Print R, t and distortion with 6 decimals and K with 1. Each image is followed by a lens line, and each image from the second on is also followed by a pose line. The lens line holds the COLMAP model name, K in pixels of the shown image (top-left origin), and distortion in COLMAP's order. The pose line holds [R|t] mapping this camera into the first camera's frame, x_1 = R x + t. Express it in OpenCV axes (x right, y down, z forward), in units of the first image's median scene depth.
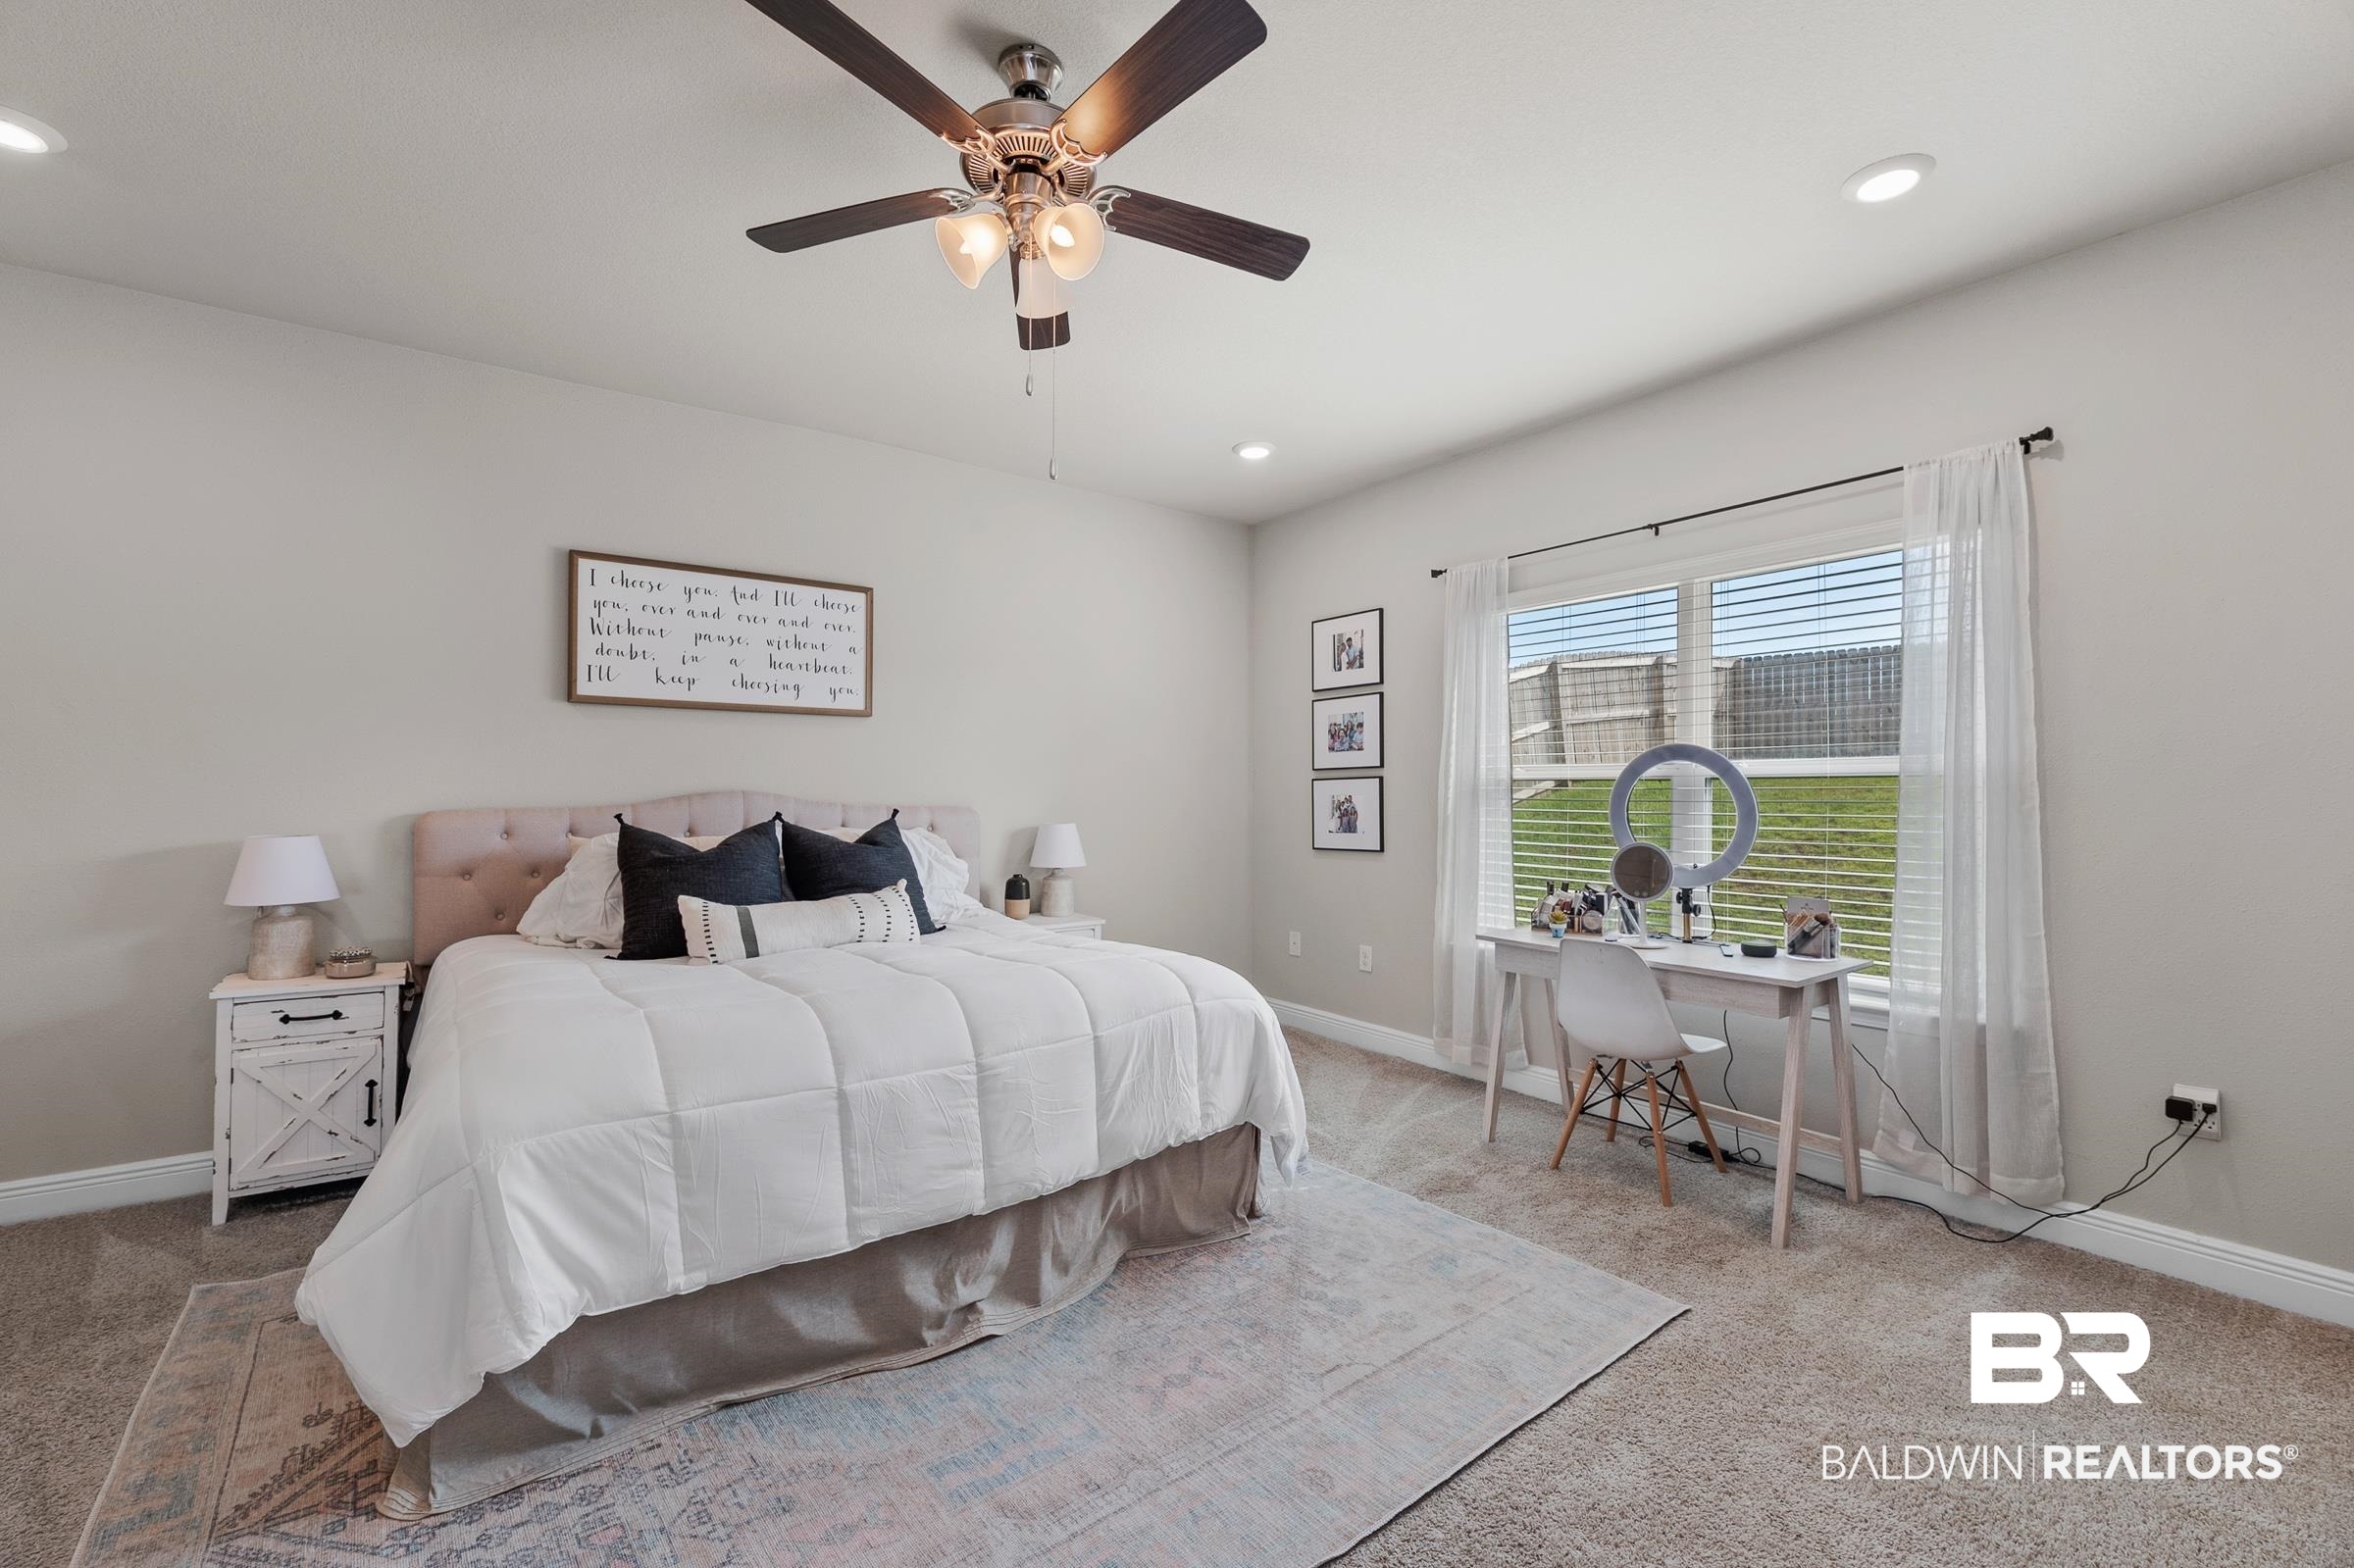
lens RADIAL K [[965.1, 0, 1167.4], [0, 965.1, 795.6], [0, 0, 1]] dist [-0.001743, -0.000323]
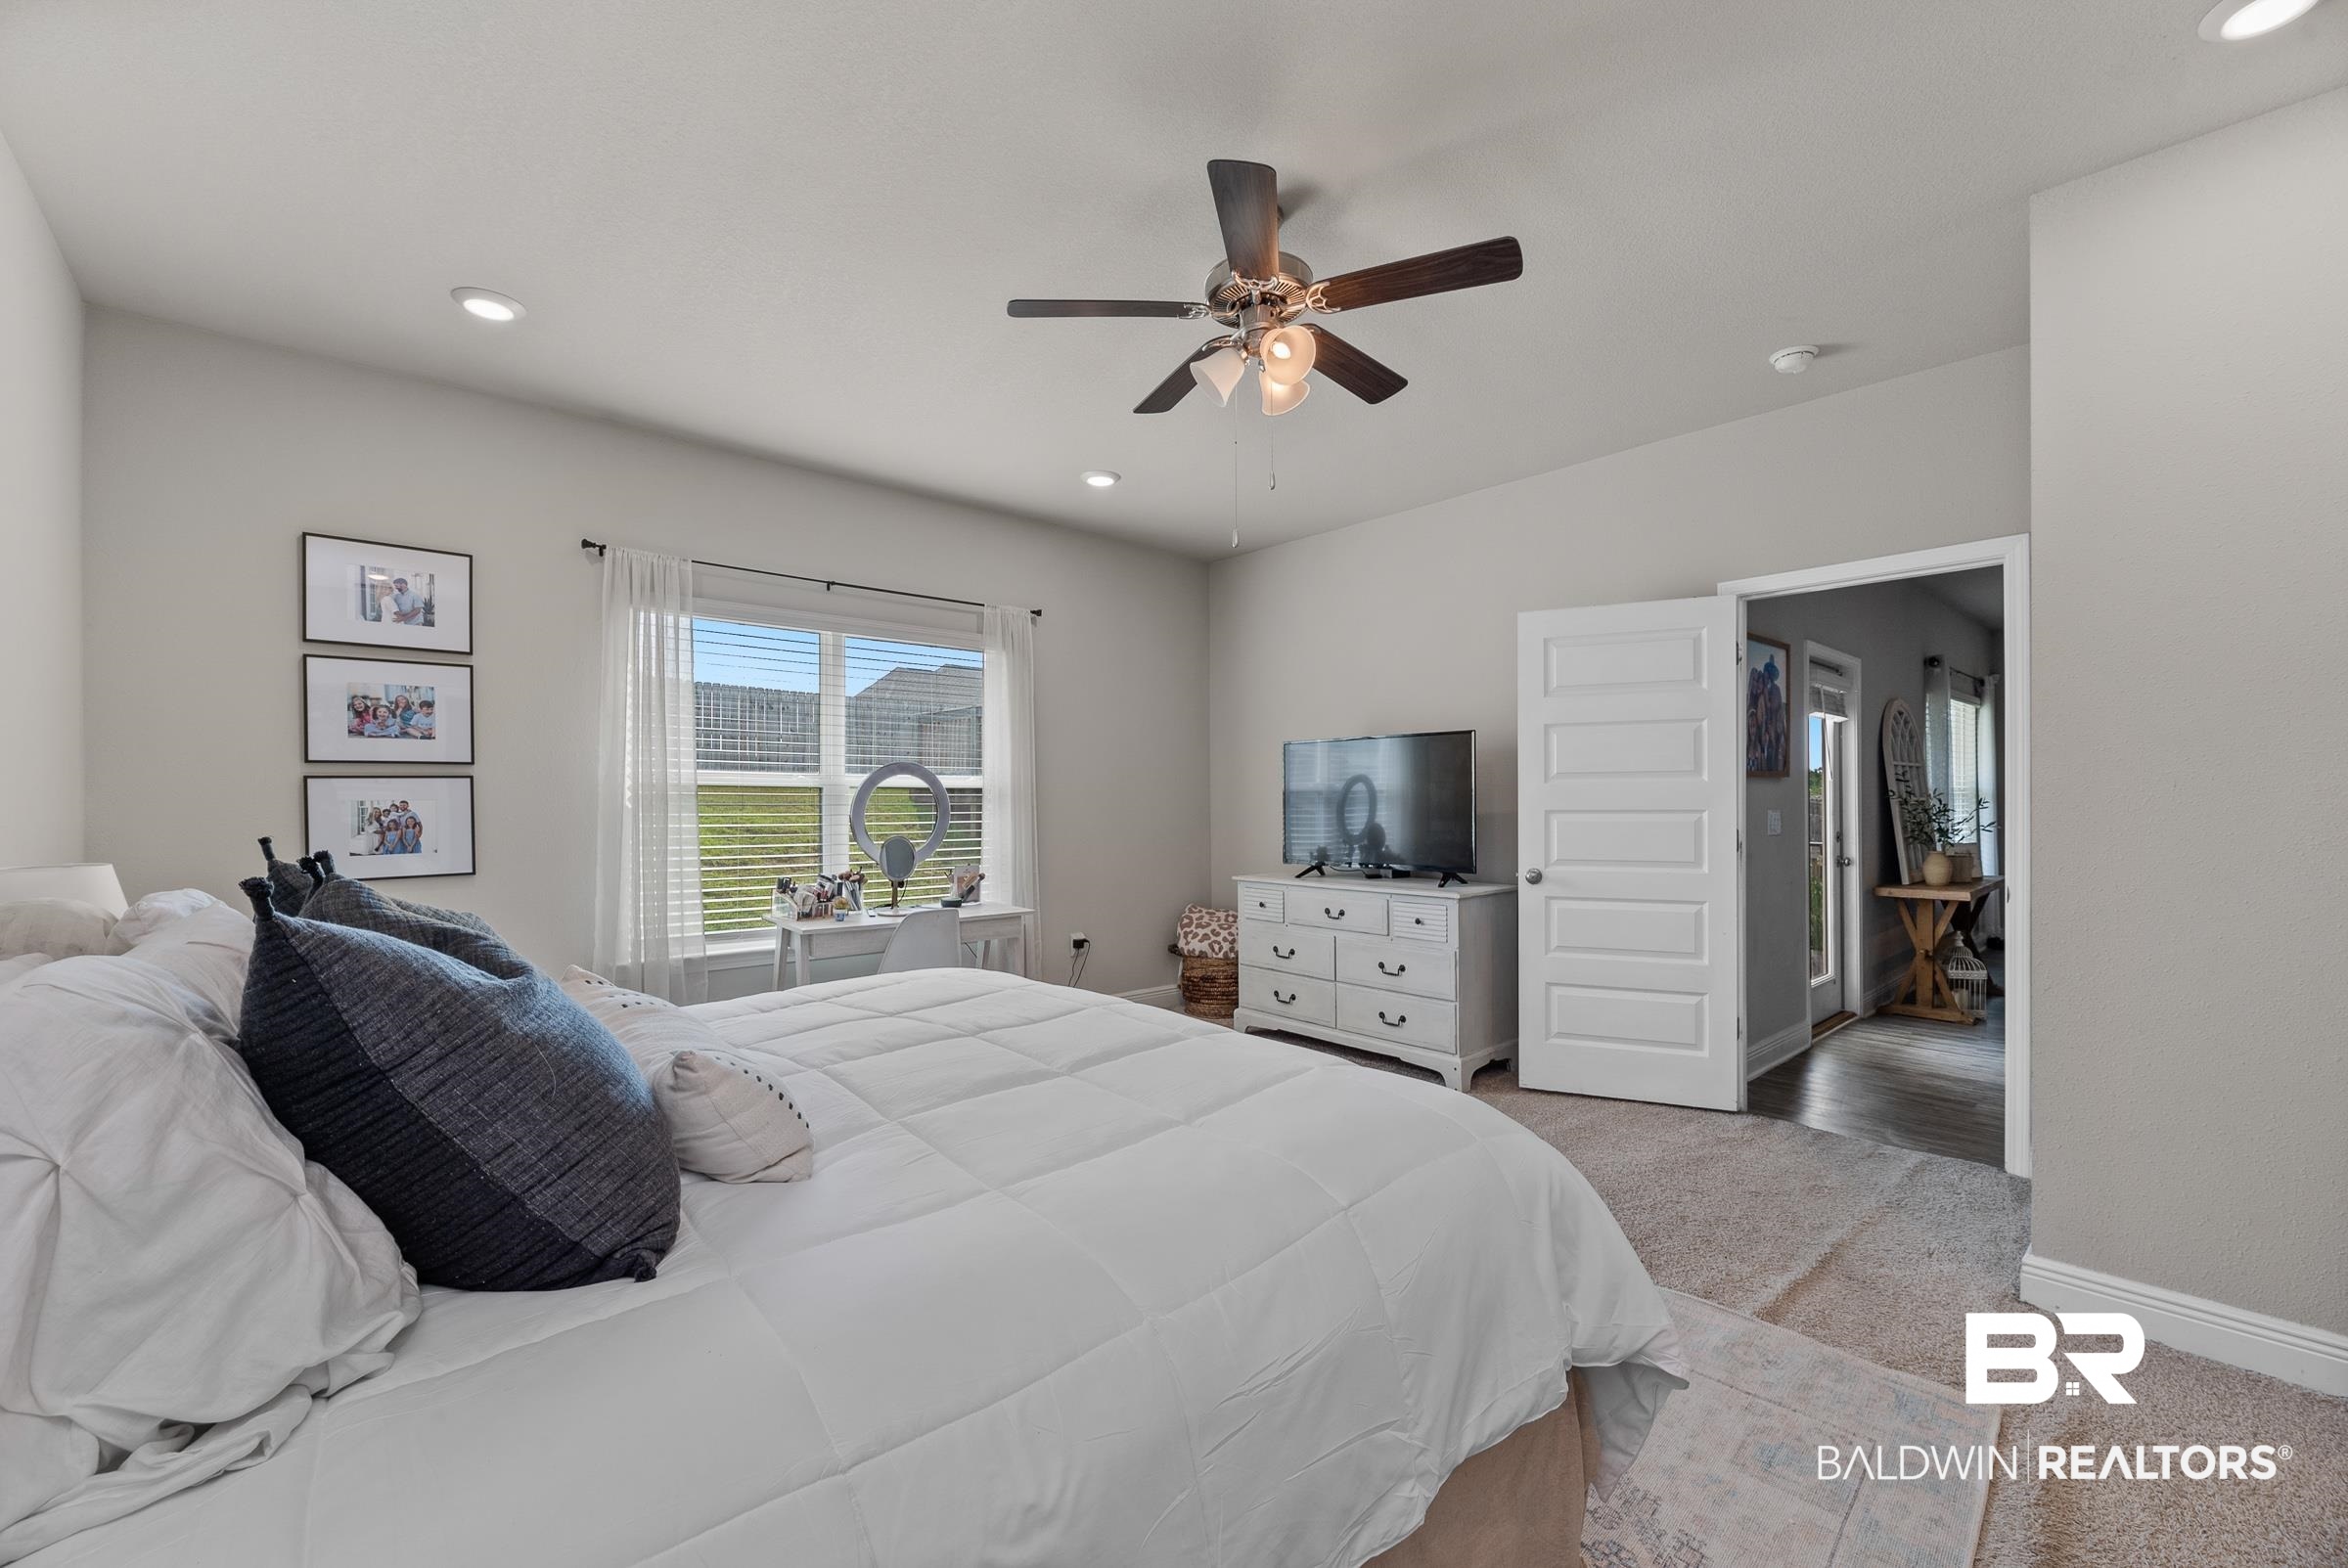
lens RADIAL K [[962.7, 0, 1166.6], [0, 962.7, 797.9], [0, 0, 1]] dist [-0.001743, -0.000323]
pose [[-0.090819, 0.002380, 0.995865, -0.716544], [0.003076, 0.999993, -0.002109, 0.001082], [-0.995863, 0.002872, -0.090825, 0.639905]]
